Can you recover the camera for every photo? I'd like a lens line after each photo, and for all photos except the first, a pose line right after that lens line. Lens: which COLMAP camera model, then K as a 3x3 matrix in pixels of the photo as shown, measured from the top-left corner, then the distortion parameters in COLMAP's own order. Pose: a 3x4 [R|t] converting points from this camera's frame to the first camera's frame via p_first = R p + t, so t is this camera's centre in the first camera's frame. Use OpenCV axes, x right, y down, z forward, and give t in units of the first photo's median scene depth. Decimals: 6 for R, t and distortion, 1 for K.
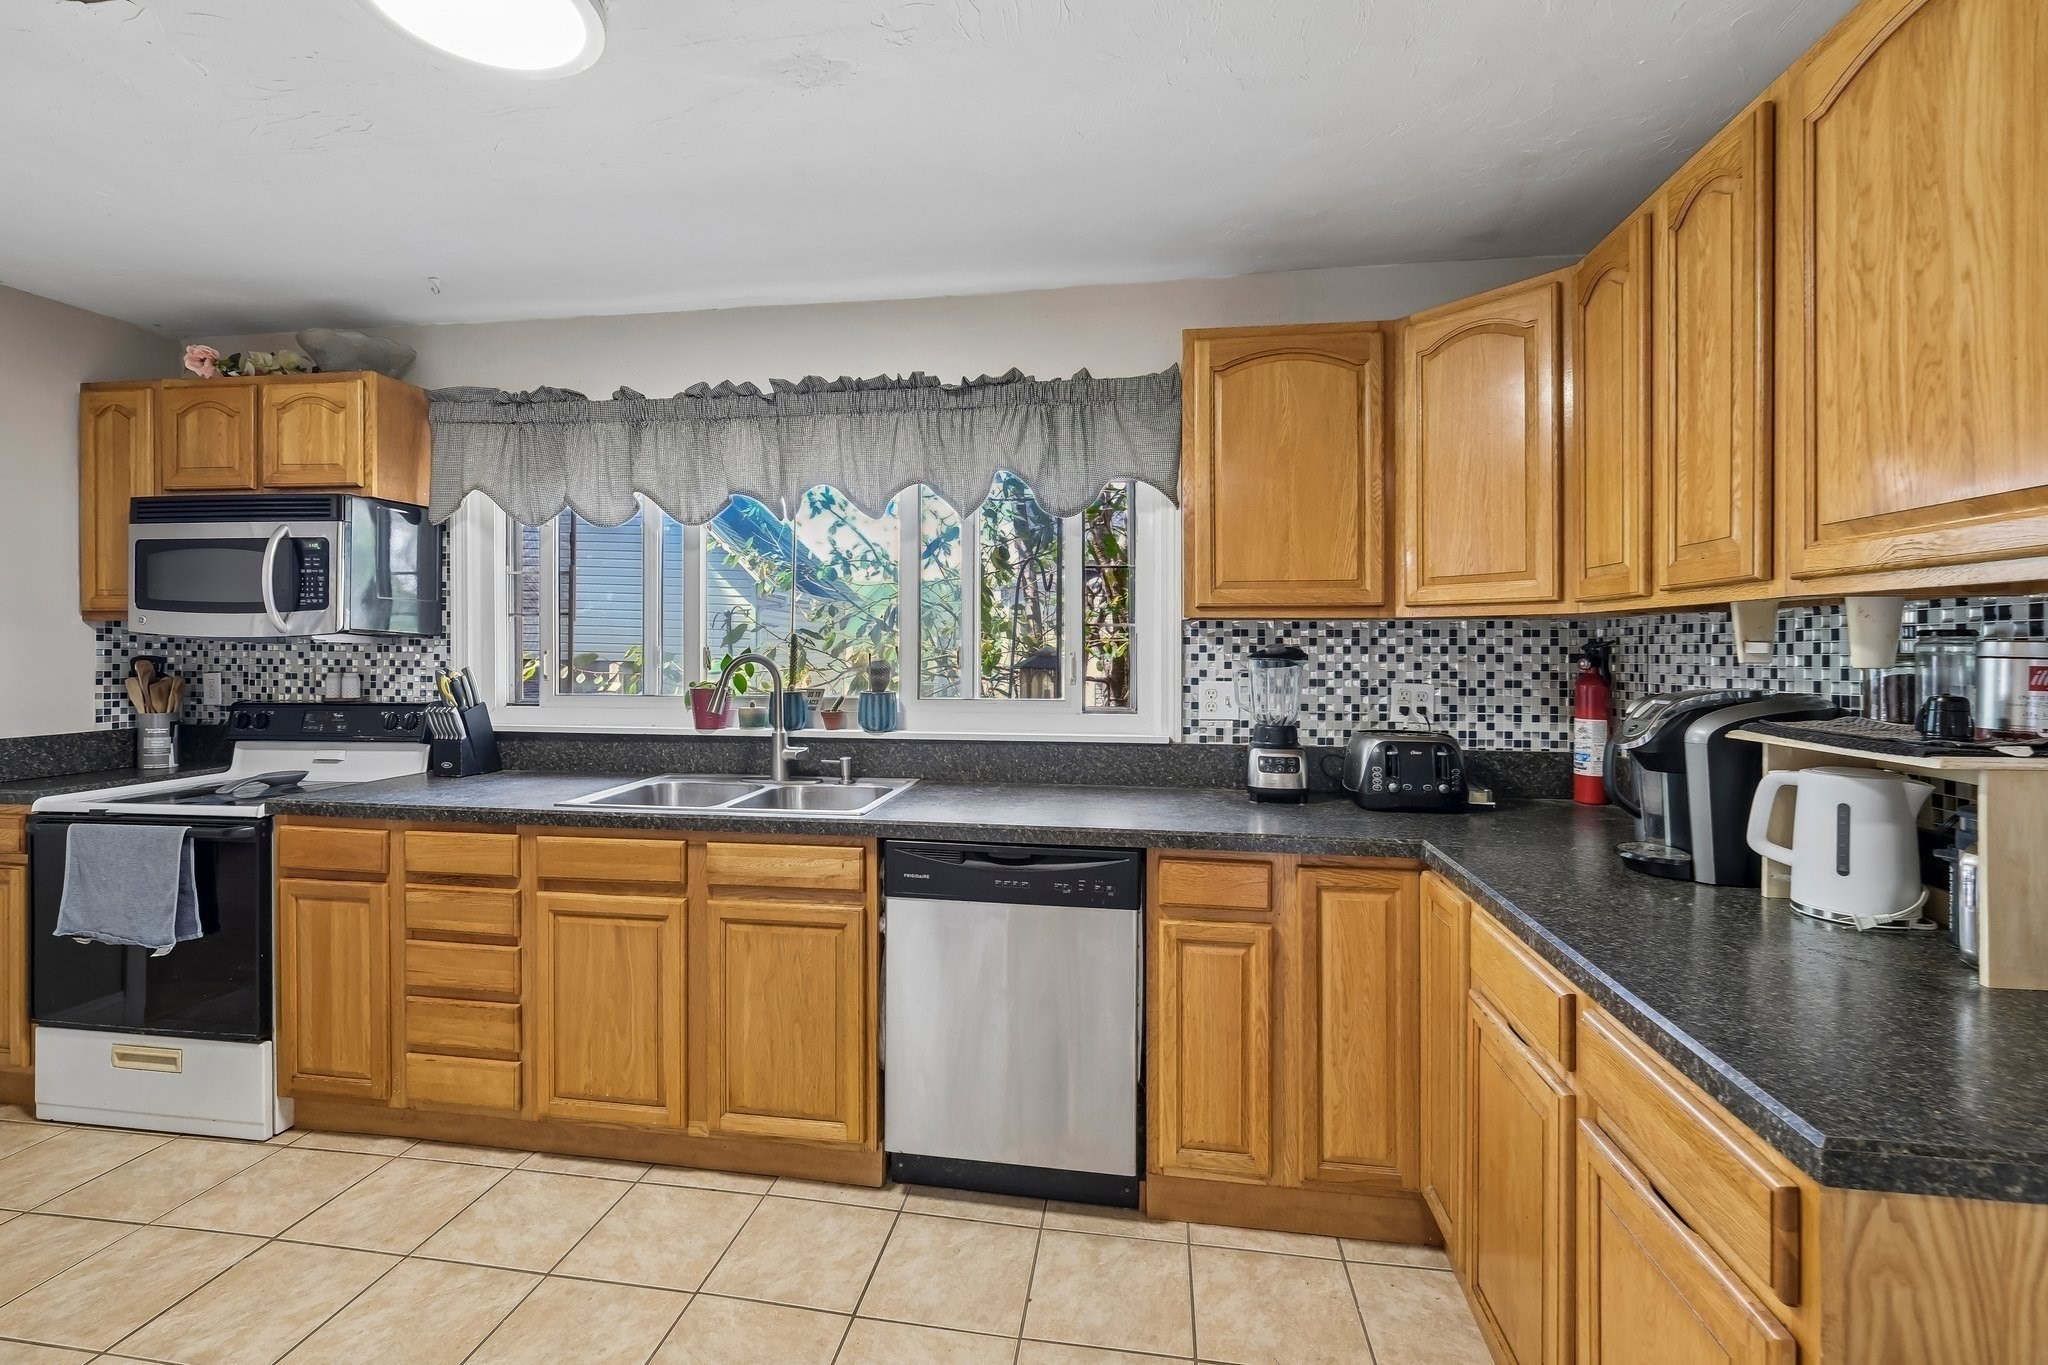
lens RADIAL K [[920.1, 0, 1014.0], [0, 920.1, 644.9], [0, 0, 1]] dist [-0.001898, -0.000256]
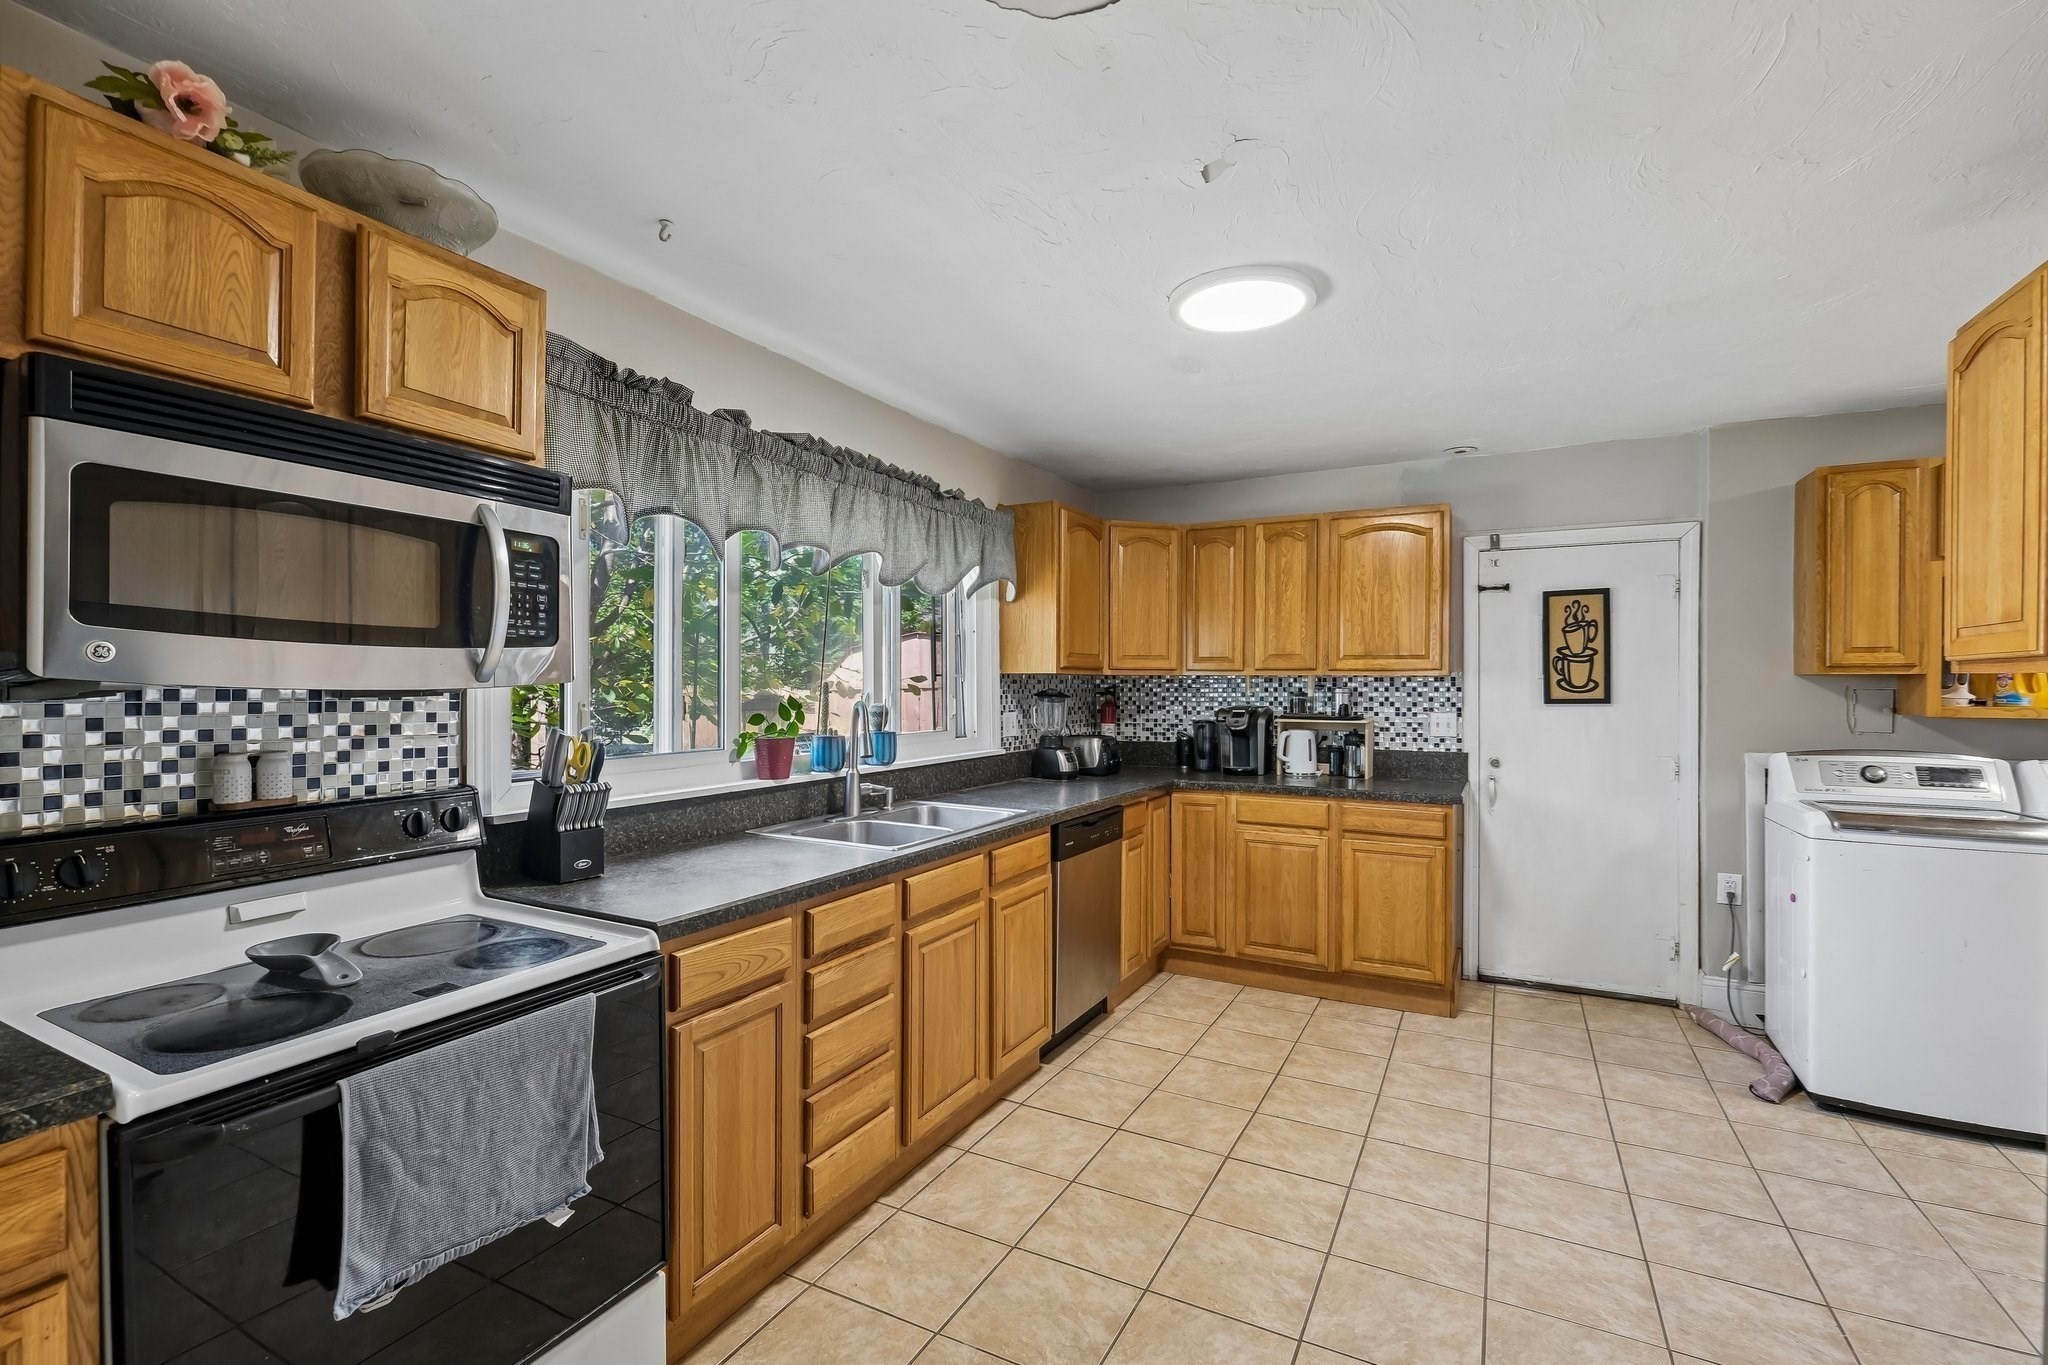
lens RADIAL K [[912.3, 0, 1024.0], [0, 912.3, 682.5], [0, 0, 1]] dist [0.000350, 0.000055]
pose [[0.325792, -0.001843, 0.945440, -1.388617], [-0.003932, 0.999987, 0.003304, -0.018545], [-0.945433, -0.004794, 0.325781, 0.515126]]
